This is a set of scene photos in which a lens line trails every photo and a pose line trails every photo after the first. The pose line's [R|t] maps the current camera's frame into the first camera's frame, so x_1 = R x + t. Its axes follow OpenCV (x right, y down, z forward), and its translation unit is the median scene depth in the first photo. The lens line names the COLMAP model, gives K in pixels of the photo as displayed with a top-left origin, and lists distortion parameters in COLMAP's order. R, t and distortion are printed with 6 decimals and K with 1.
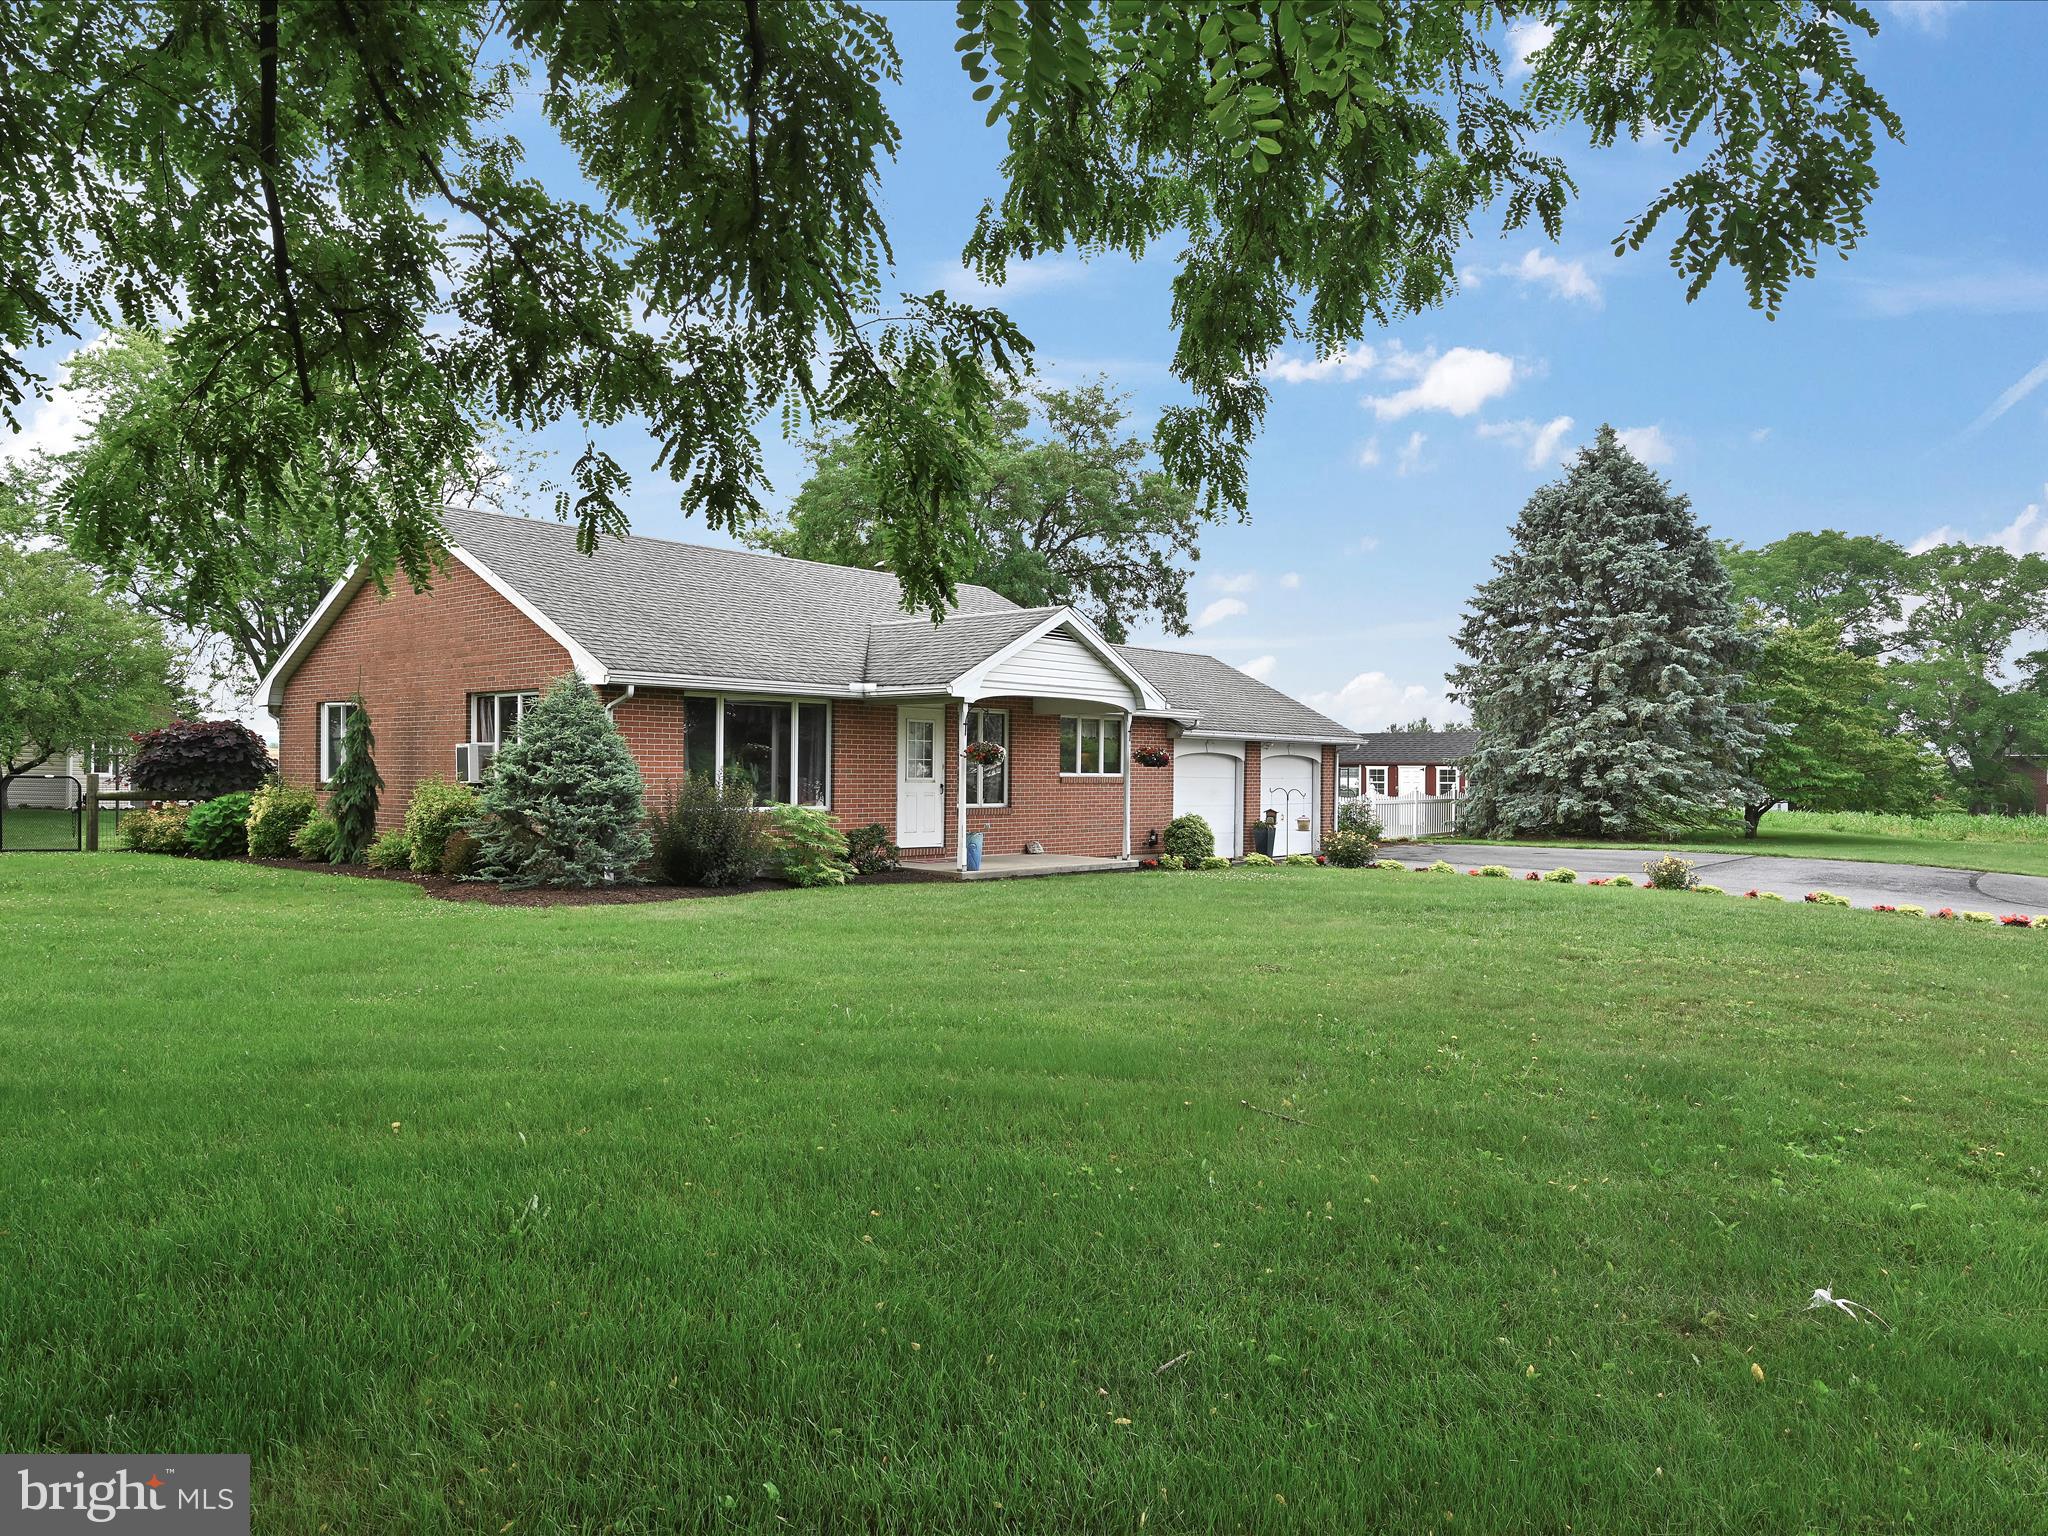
lens RADIAL K [[930.7, 0, 1025.7], [0, 930.7, 767.6], [0, 0, 1]] dist [-0.000920, 0.000074]
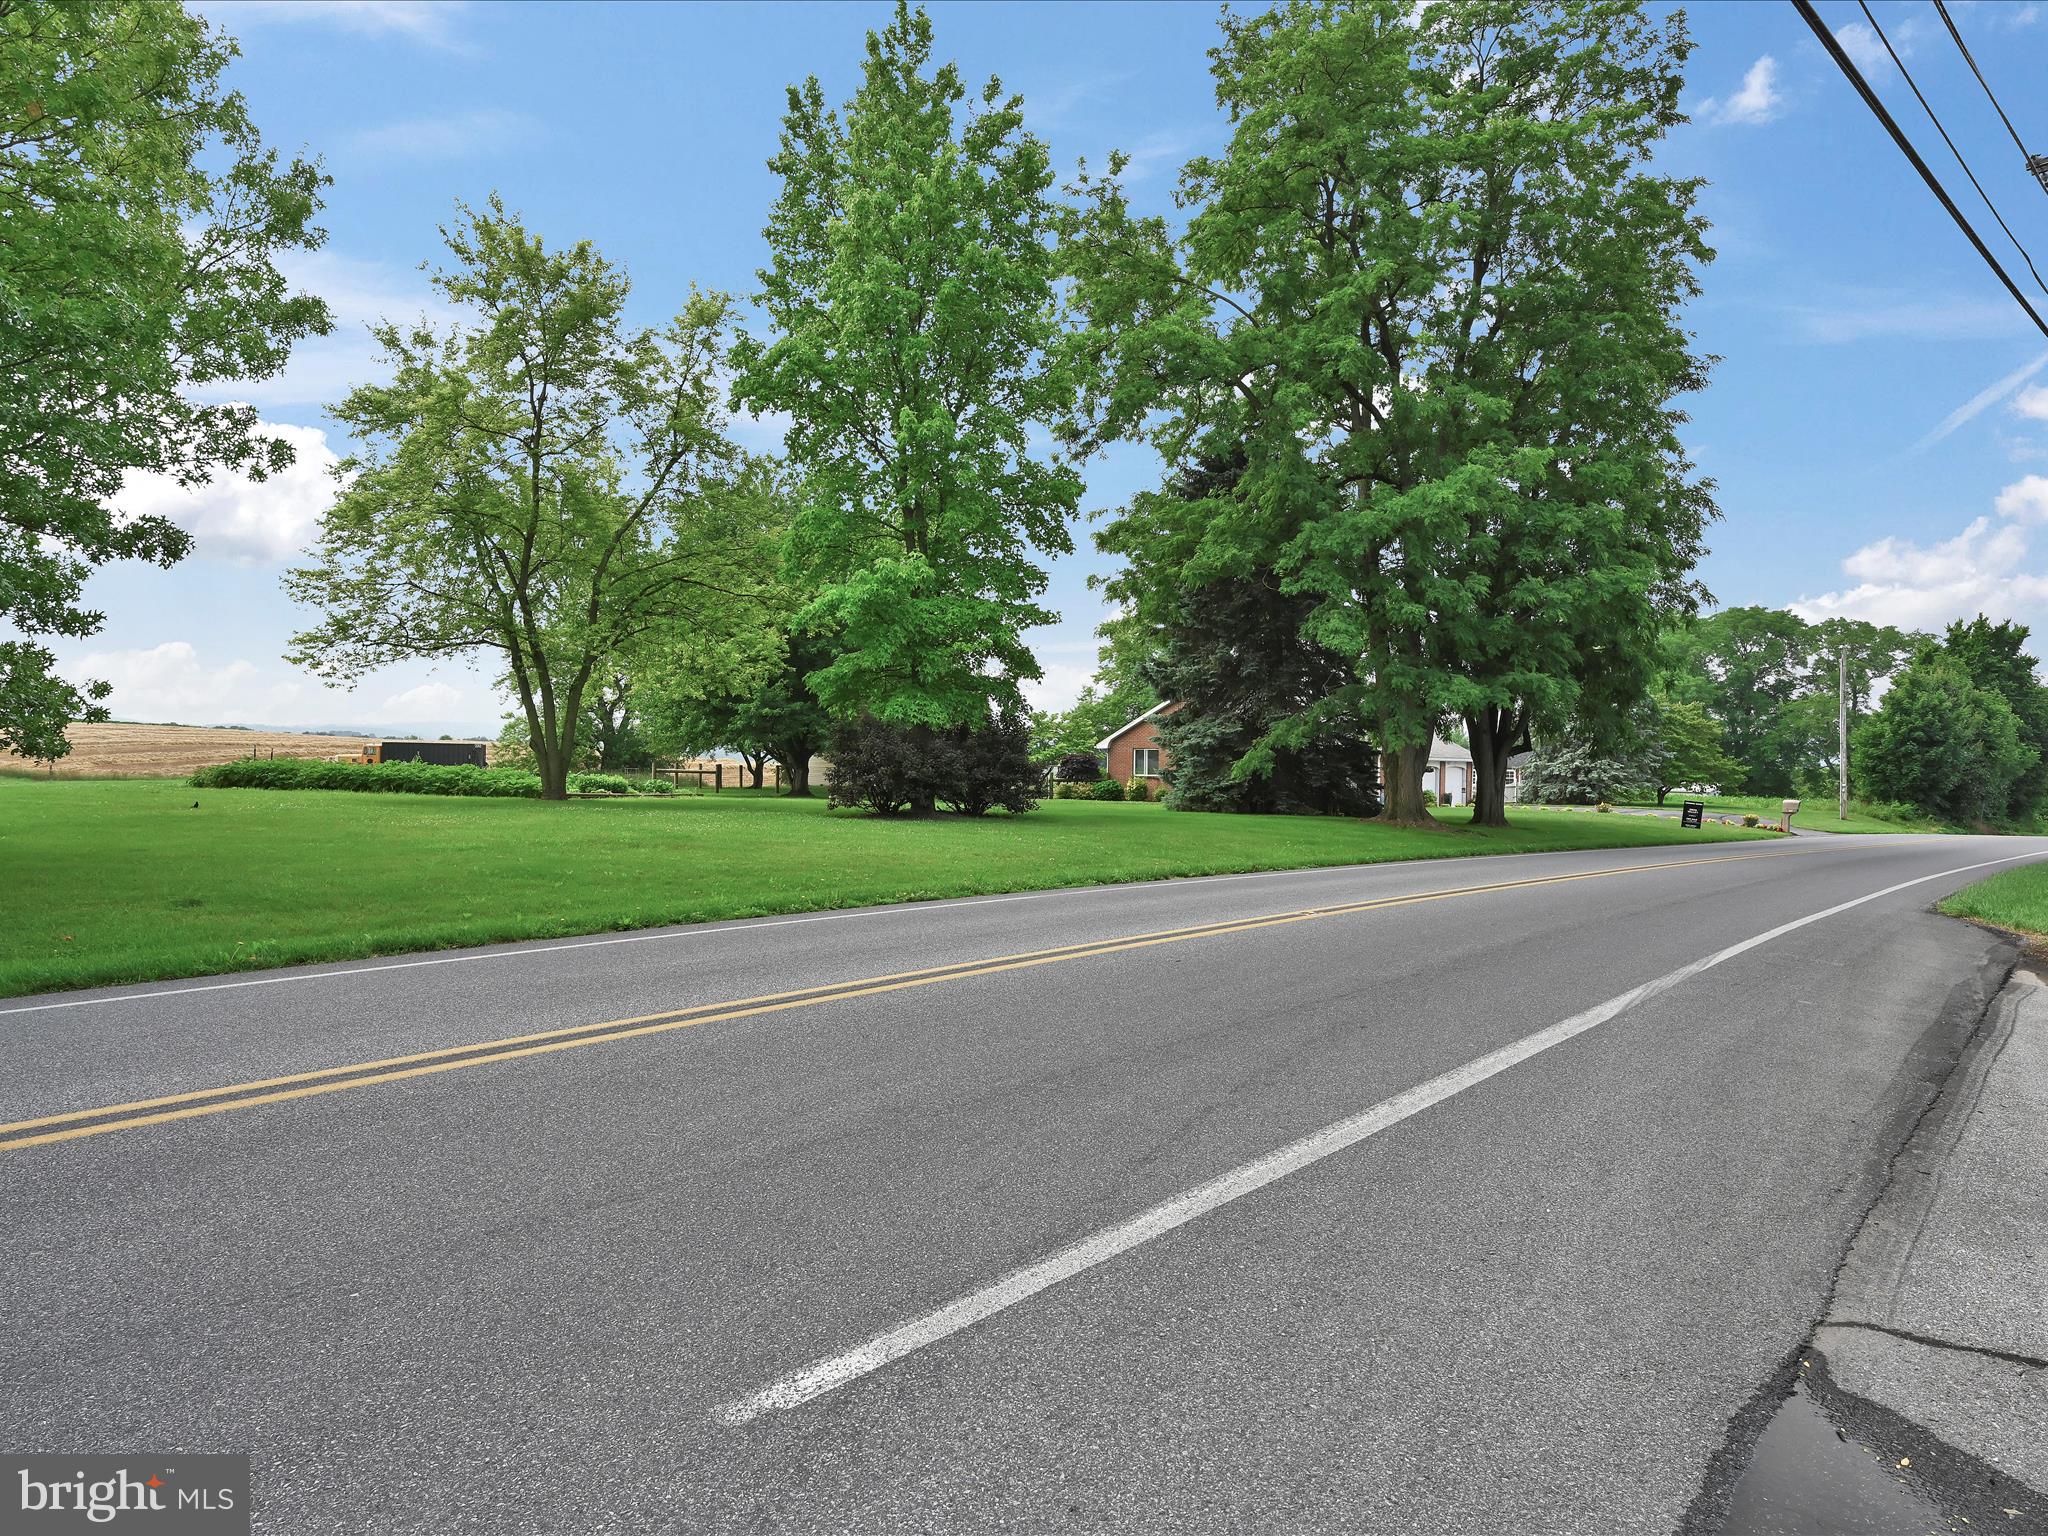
lens RADIAL K [[930.7, 0, 1020.5], [0, 930.7, 760.1], [0, 0, 1]] dist [-0.000920, 0.000074]
pose [[0.999899, 0.007053, -0.012334, -0.681537], [-0.007041, 0.999975, 0.001034, -0.020128], [0.012340, -0.000947, 0.999923, -1.195486]]
